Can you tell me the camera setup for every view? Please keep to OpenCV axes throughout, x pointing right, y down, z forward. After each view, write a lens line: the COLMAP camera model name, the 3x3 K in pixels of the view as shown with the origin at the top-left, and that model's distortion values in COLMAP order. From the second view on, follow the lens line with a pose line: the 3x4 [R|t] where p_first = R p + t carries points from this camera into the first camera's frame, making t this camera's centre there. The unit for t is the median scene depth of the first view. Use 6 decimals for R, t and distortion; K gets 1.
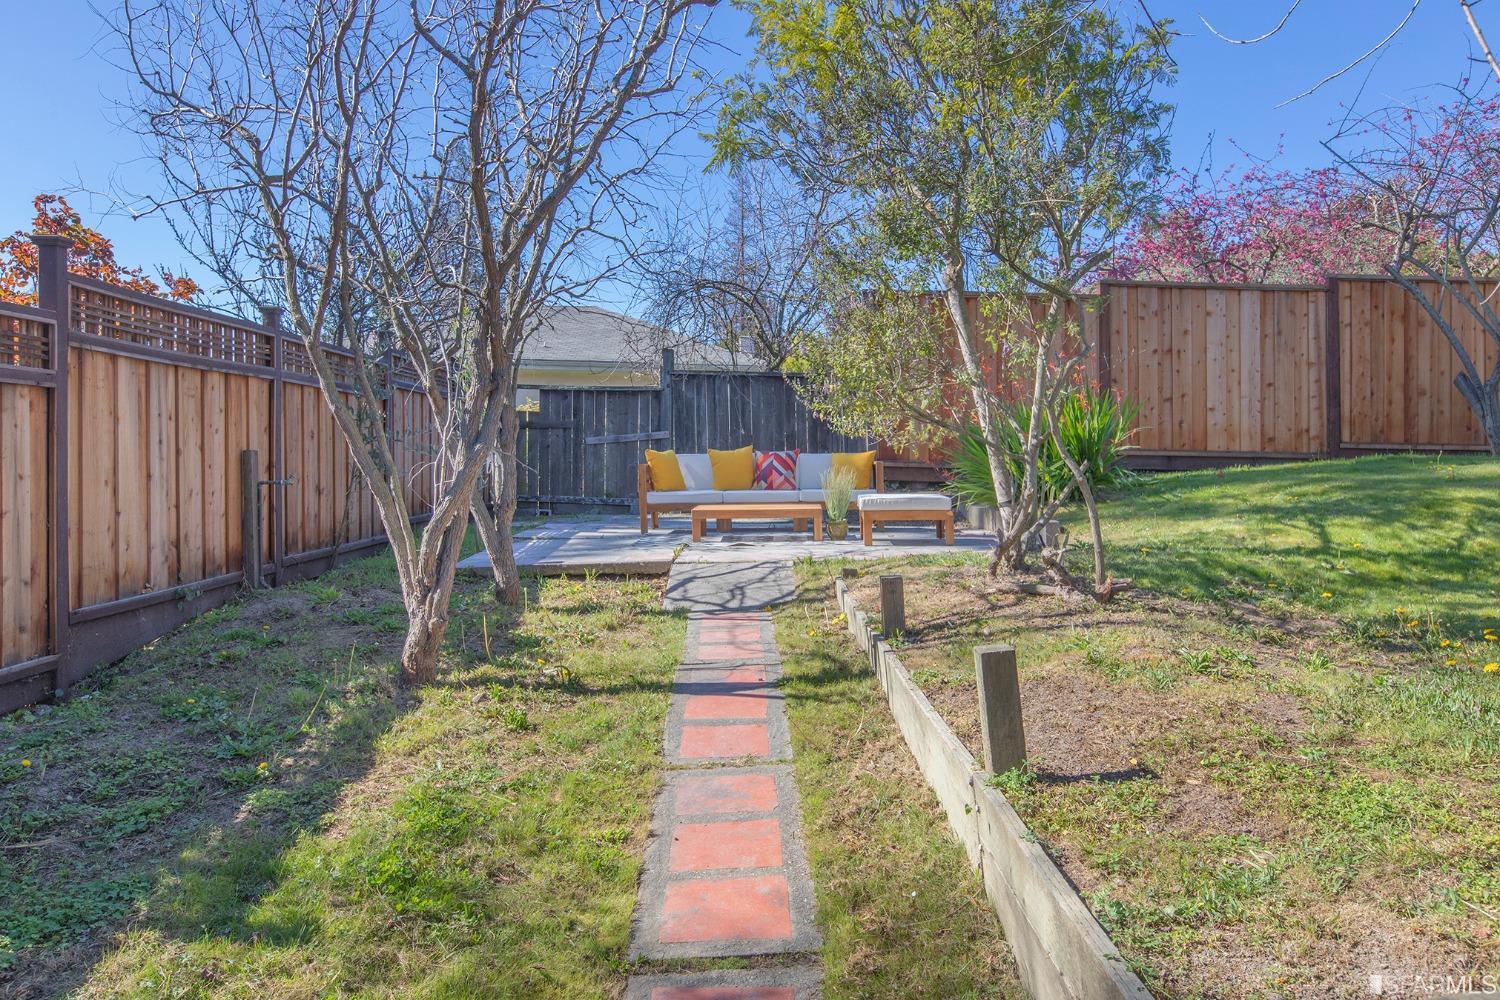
lens RADIAL K [[1106.8, 0, 751.9], [0, 1106.8, 422.7], [0, 0, 1]] dist [-0.010633, -0.005632]
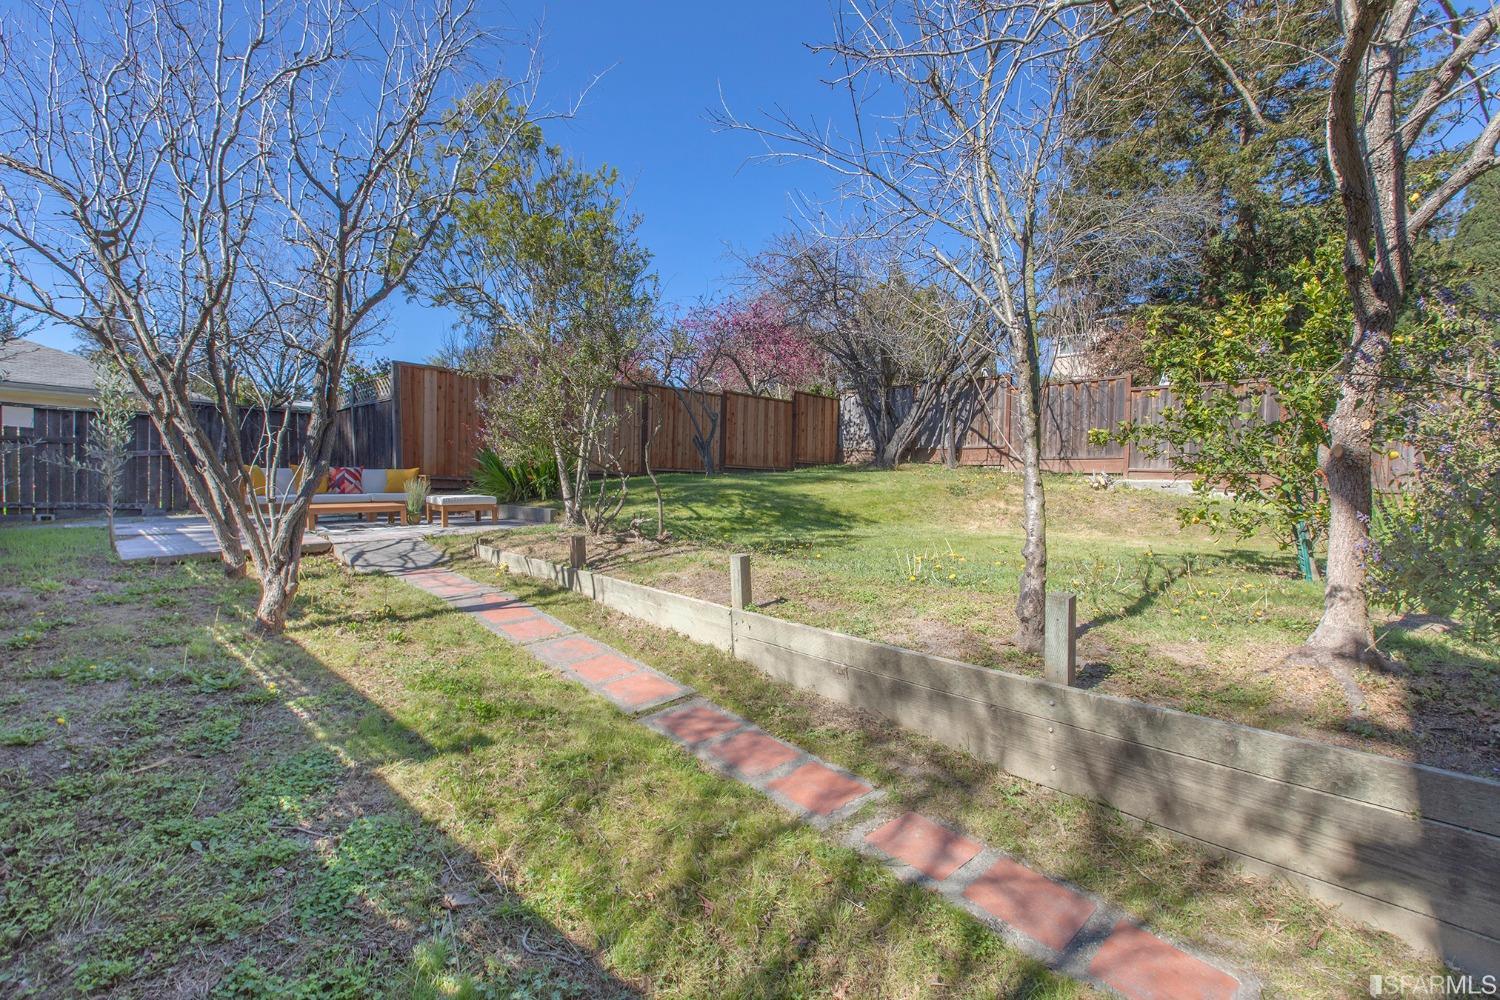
lens RADIAL K [[687.5, 0, 750.0], [0, 687.5, 500.0], [0, 0, 1]] dist [-0.000166, 0.000013]
pose [[0.718881, -0.018016, 0.694899, -0.438172], [-0.030610, 0.997874, 0.057537, 0.001371], [-0.694458, -0.062634, 0.716802, -0.031317]]
